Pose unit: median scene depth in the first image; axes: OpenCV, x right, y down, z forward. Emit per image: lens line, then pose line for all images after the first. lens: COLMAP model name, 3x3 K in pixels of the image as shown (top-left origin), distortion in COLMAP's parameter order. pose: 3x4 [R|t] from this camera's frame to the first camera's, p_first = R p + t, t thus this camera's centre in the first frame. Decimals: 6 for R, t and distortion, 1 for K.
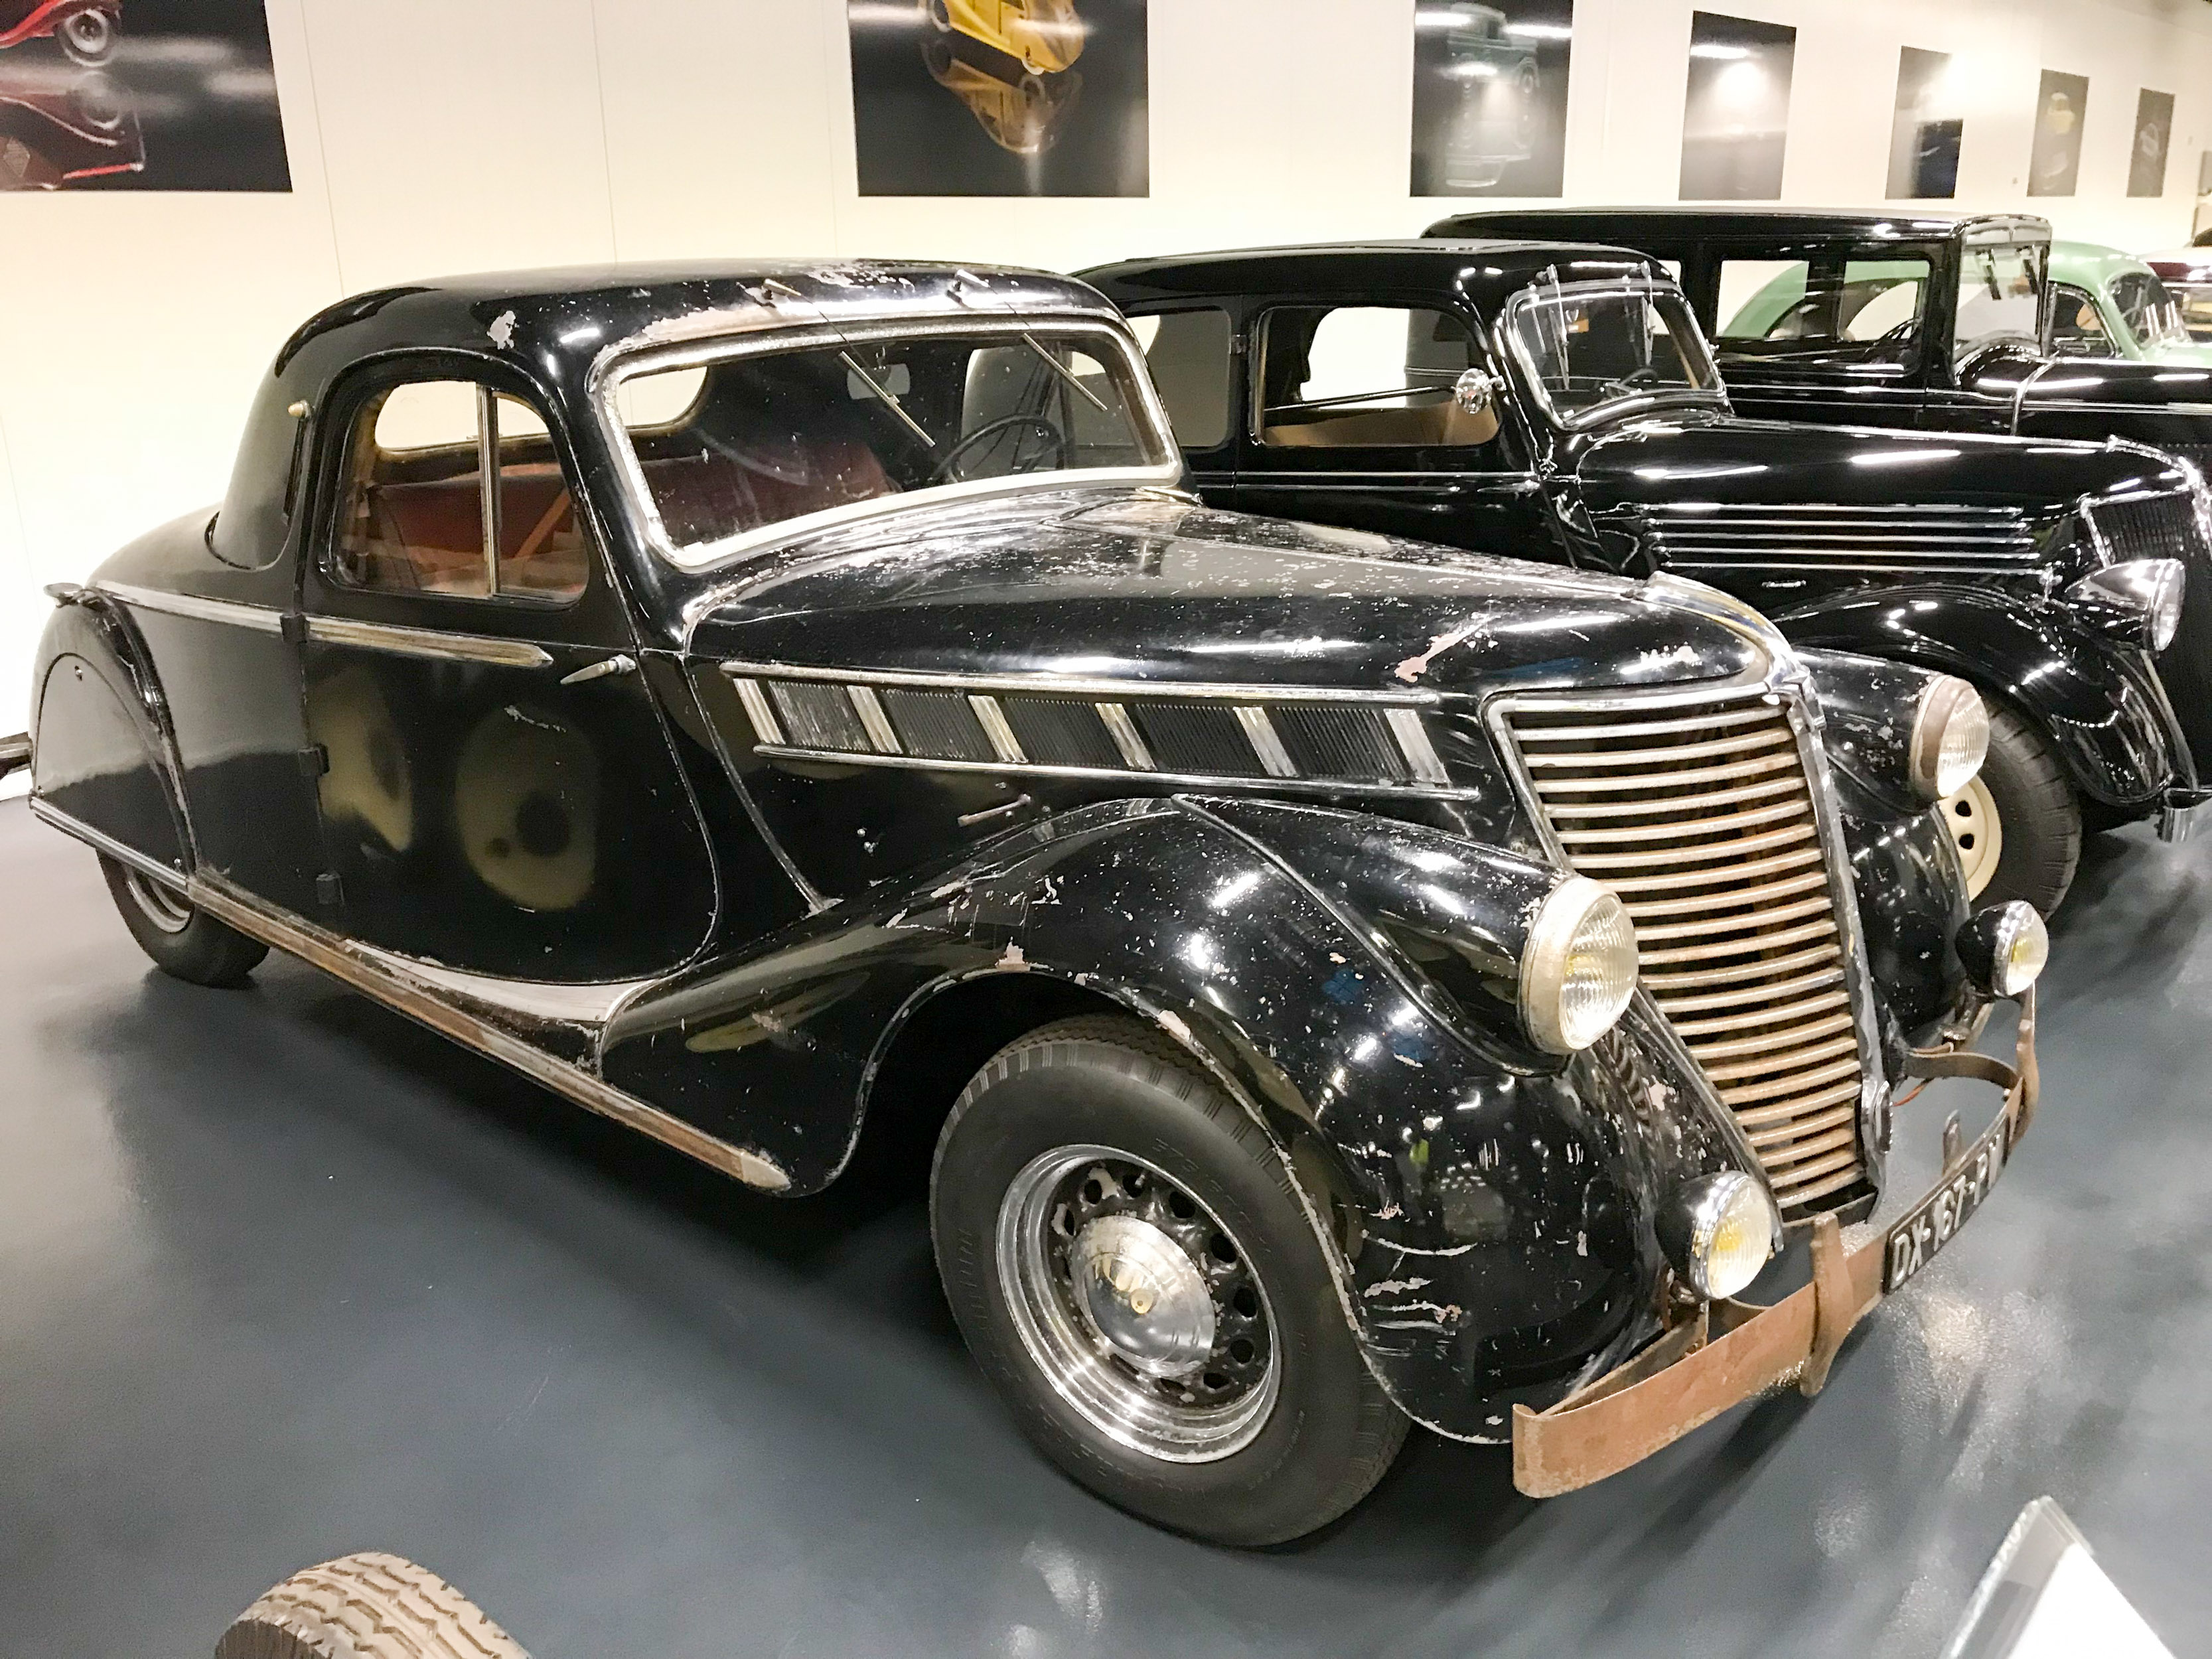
lens RADIAL K [[1942.8, 0, 1106.0], [0, 1942.8, 829.5], [0, 0, 1]] dist [0.010656, 0.019369]
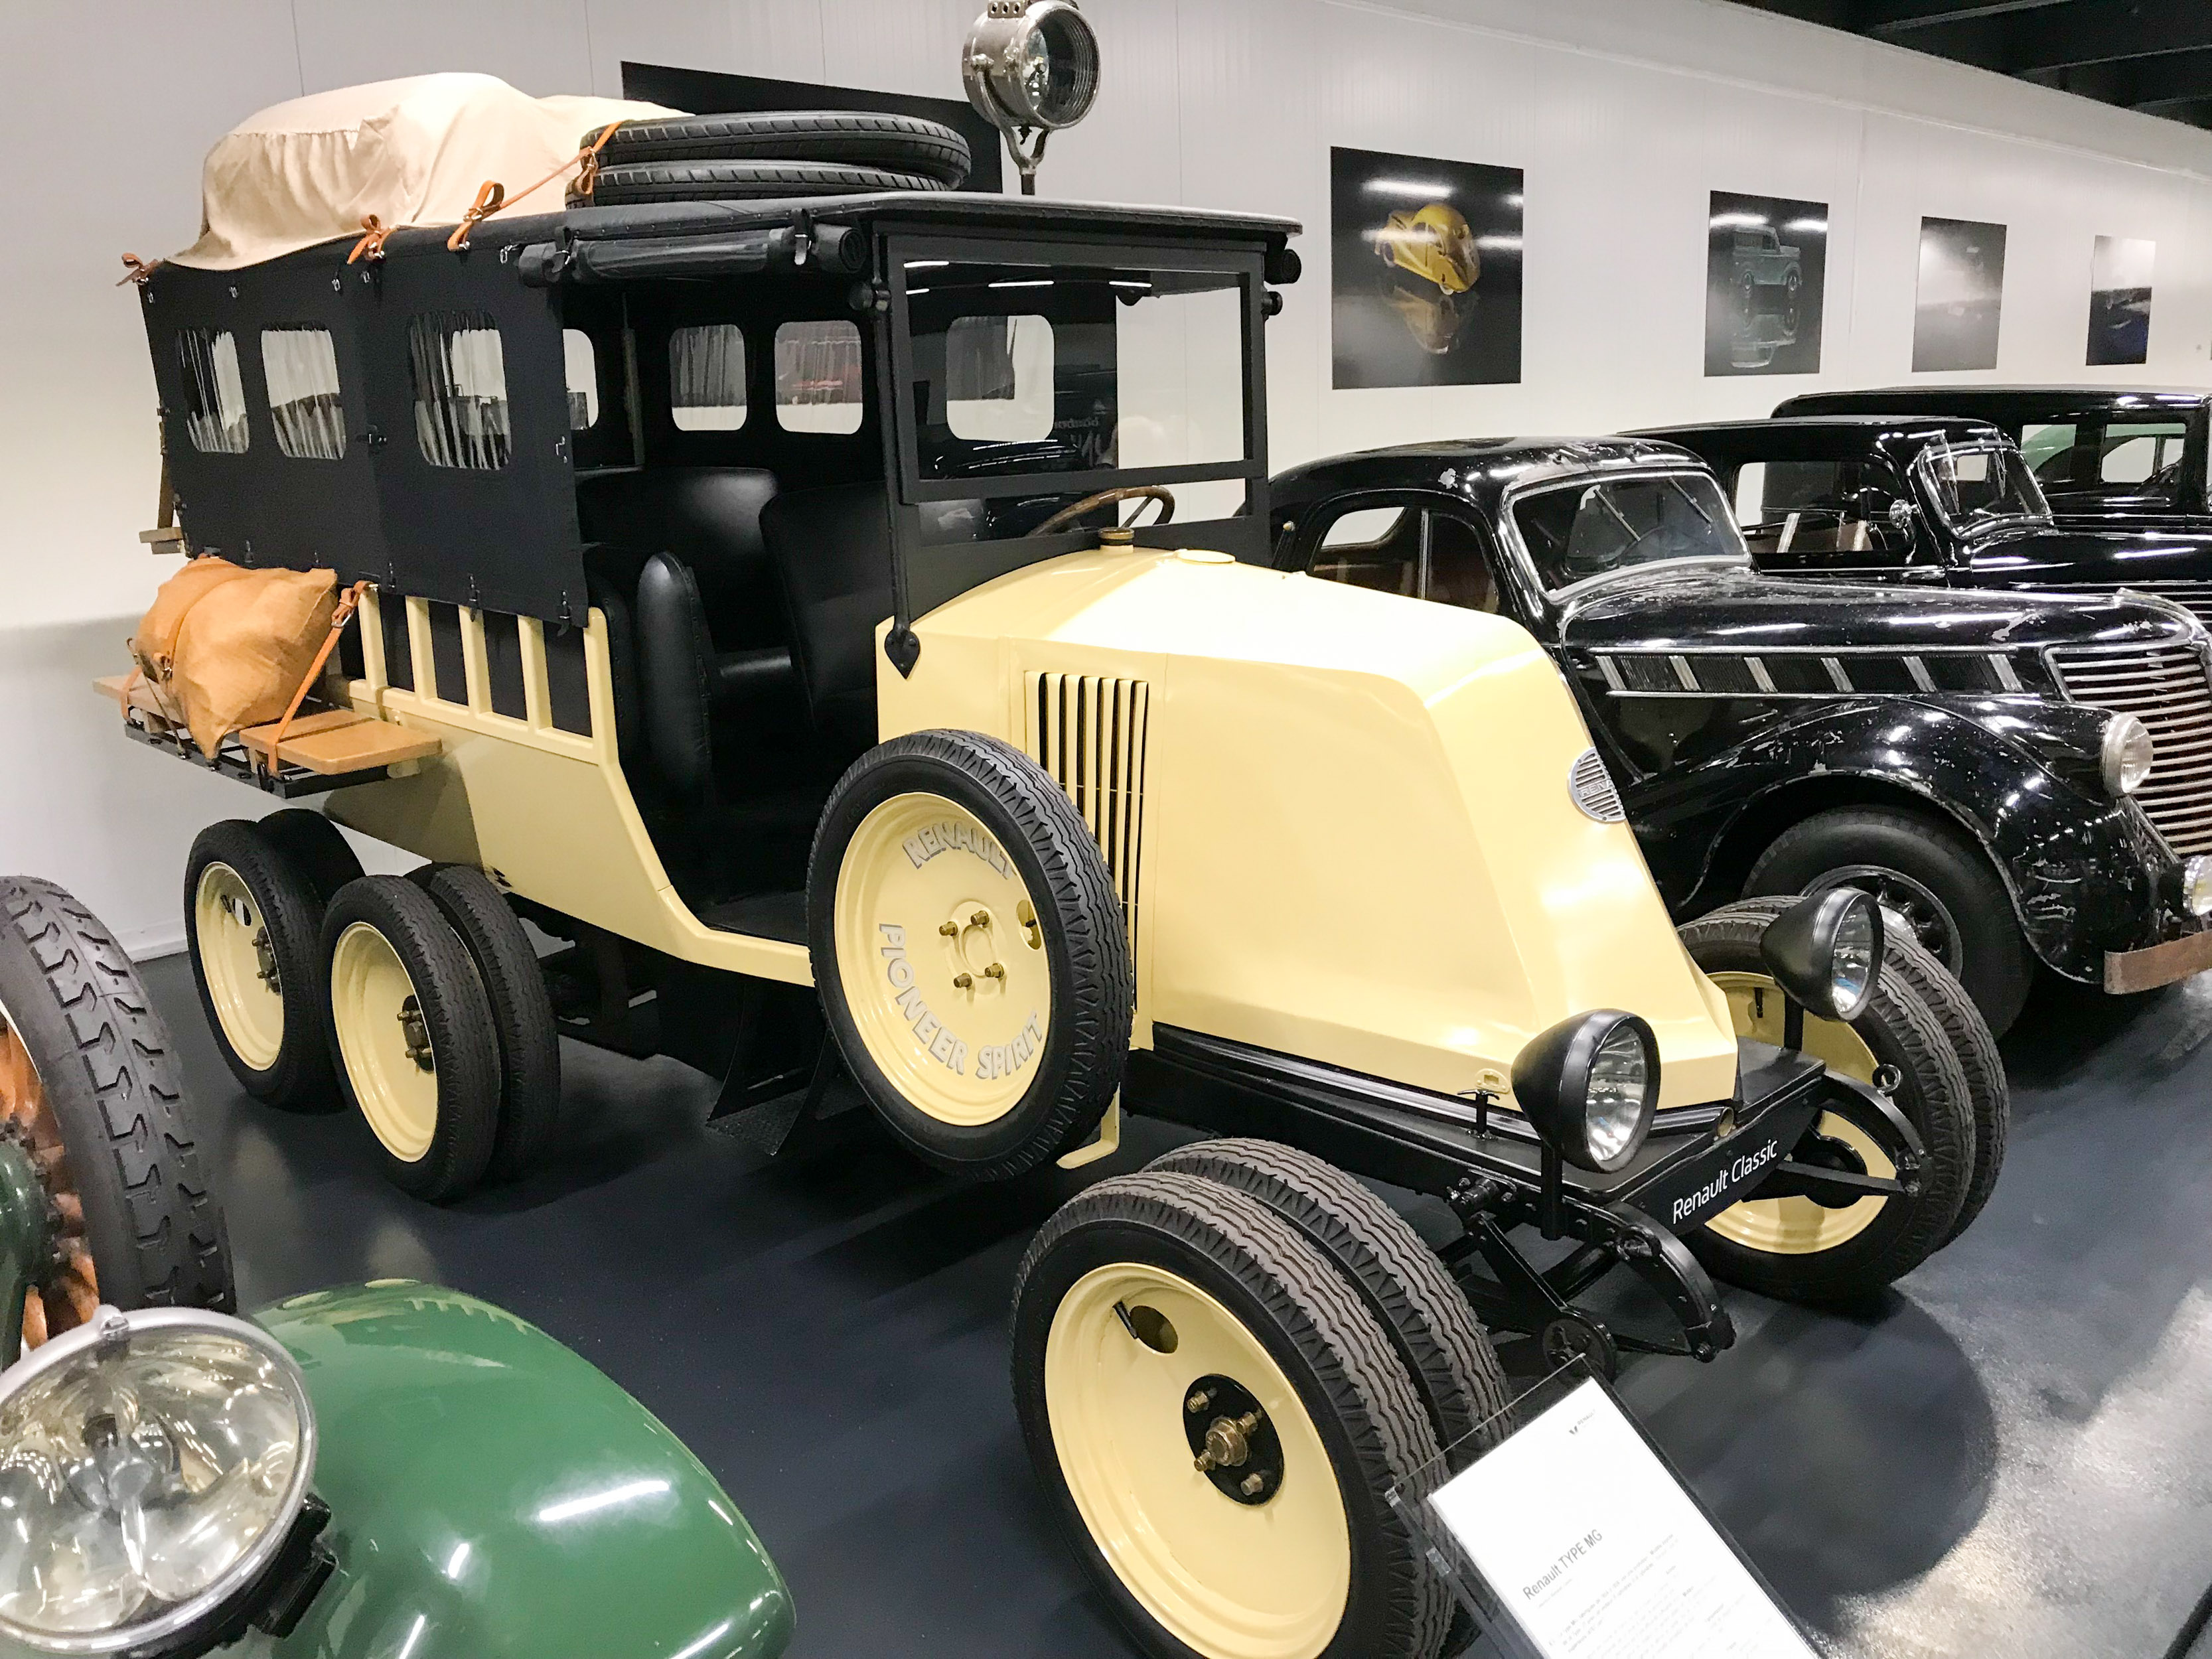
lens RADIAL K [[1942.8, 0, 1106.0], [0, 1942.8, 829.5], [0, 0, 1]] dist [0.010656, 0.019369]
pose [[0.997177, -0.000364, -0.075088, -0.555567], [-0.005842, 0.996581, -0.082416, 0.262020], [0.074862, 0.082622, 0.993765, -0.945707]]
